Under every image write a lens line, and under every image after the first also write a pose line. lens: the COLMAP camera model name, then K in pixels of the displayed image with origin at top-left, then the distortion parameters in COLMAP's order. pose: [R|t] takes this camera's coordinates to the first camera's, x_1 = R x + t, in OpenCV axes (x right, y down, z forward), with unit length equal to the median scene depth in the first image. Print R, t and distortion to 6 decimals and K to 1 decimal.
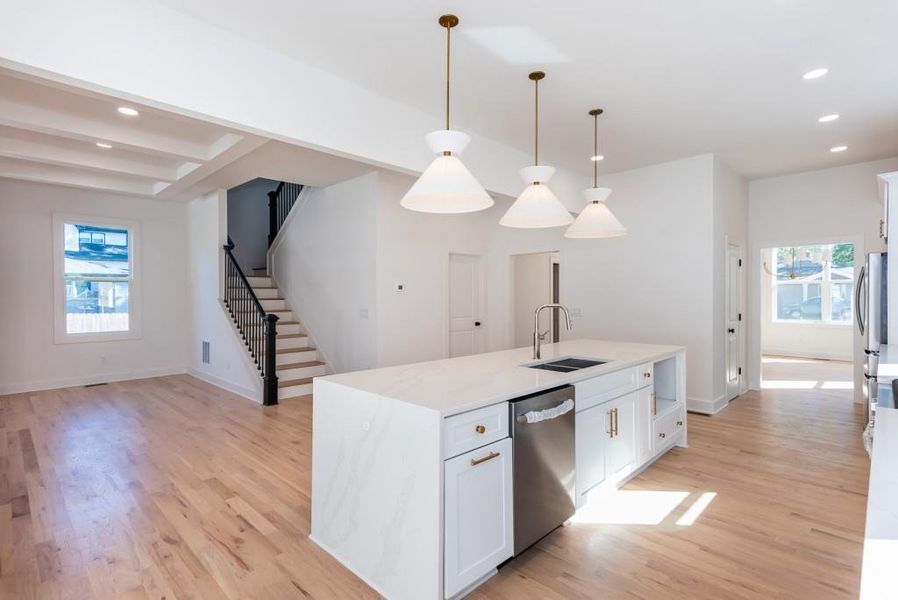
lens RADIAL K [[440.6, 0, 449.0], [0, 440.6, 300.0], [0, 0, 1]] dist [0.022939, 0.000423]
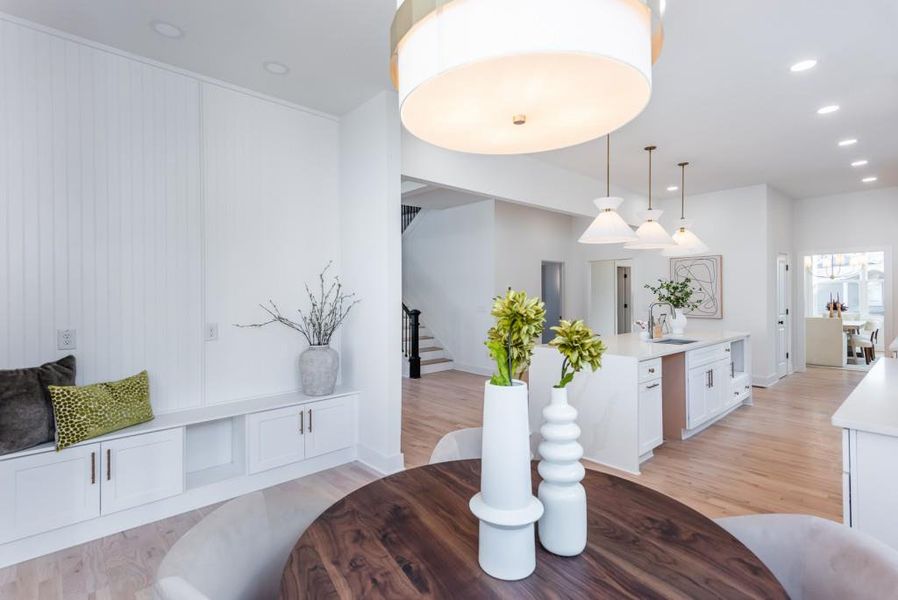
lens RADIAL K [[433.9, 0, 447.4], [0, 433.9, 299.2], [0, 0, 1]] dist [0.012278, -0.000209]
pose [[0.997800, -0.002924, -0.066230, -0.221214], [0.003160, 0.999989, 0.003462, -0.003359], [0.066219, -0.003663, 0.997798, -0.288633]]
